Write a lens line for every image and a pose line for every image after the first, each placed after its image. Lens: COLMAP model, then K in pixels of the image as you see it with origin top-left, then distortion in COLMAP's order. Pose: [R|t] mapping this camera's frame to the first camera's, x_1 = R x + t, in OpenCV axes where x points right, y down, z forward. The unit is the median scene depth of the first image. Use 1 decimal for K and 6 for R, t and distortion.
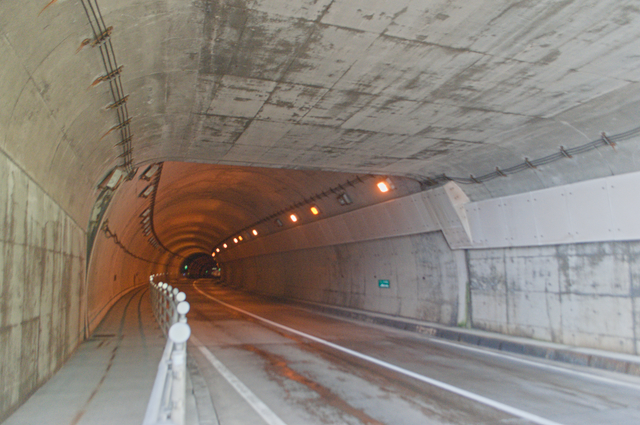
lens RADIAL K [[497.2, 0, 318.9], [0, 497.2, 214.7], [0, 0, 1]] dist [-0.001626, 0.001610]
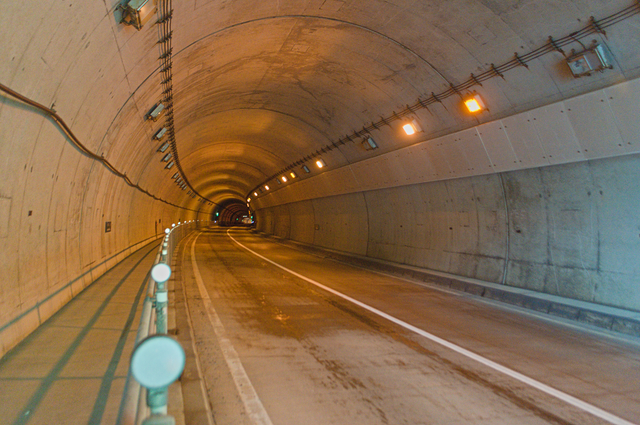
lens RADIAL K [[497.2, 0, 322.3], [0, 497.2, 208.5], [0, 0, 1]] dist [-0.001626, 0.001610]
pose [[0.998697, 0.011694, -0.049684, -0.078948], [-0.007169, 0.995889, 0.090297, 0.030336], [0.050536, -0.089823, 0.994675, 0.264492]]
